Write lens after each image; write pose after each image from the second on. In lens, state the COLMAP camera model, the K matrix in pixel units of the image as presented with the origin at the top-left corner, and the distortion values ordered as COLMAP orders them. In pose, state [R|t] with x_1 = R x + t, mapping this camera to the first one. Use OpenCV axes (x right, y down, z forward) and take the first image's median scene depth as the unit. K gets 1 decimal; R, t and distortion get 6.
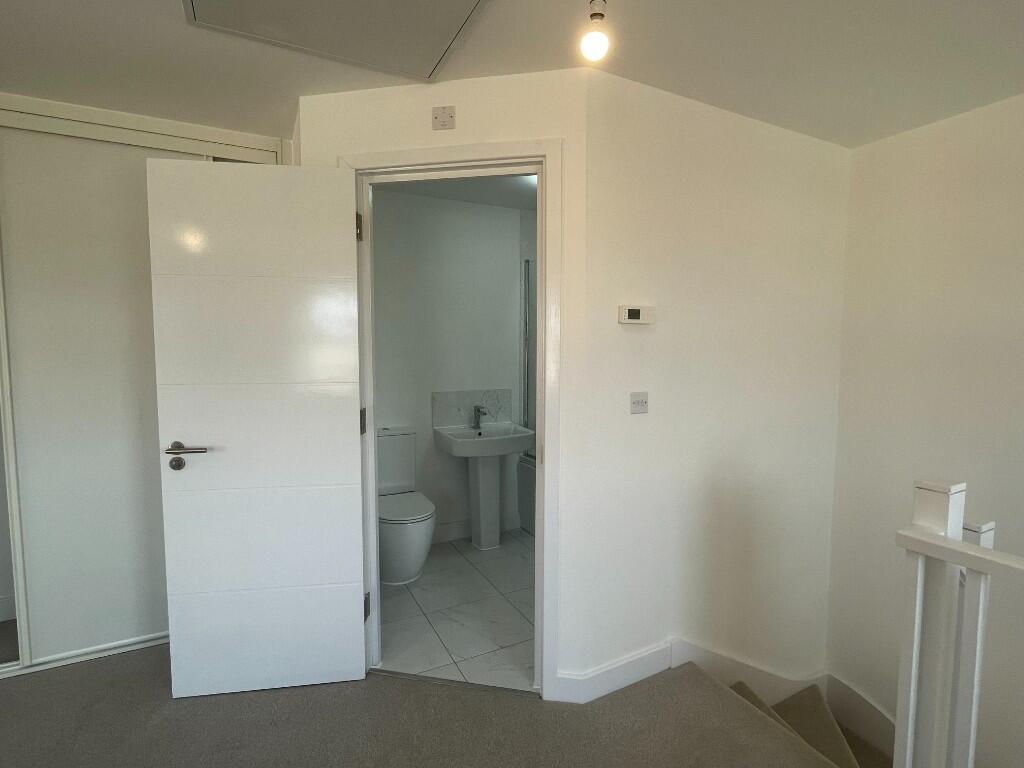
lens RADIAL K [[481.8, 0, 490.4], [0, 481.8, 362.3], [0, 0, 1]] dist [0.016049, 0.000145]
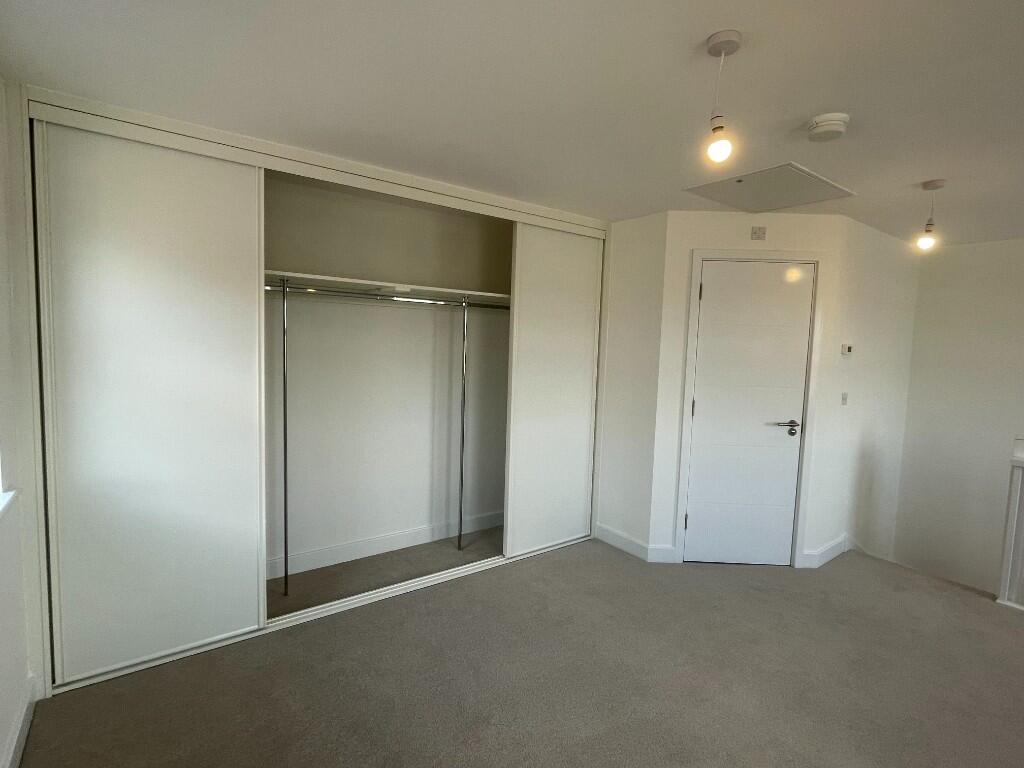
lens RADIAL K [[504.9, 0, 513.8], [0, 504.9, 382.7], [0, 0, 1]] dist [-0.003067, 0.000548]
pose [[0.983598, 0.019638, 0.179301, -1.225698], [-0.019729, 0.999805, -0.001275, 0.051151], [-0.179291, -0.002283, 0.983794, -0.605563]]
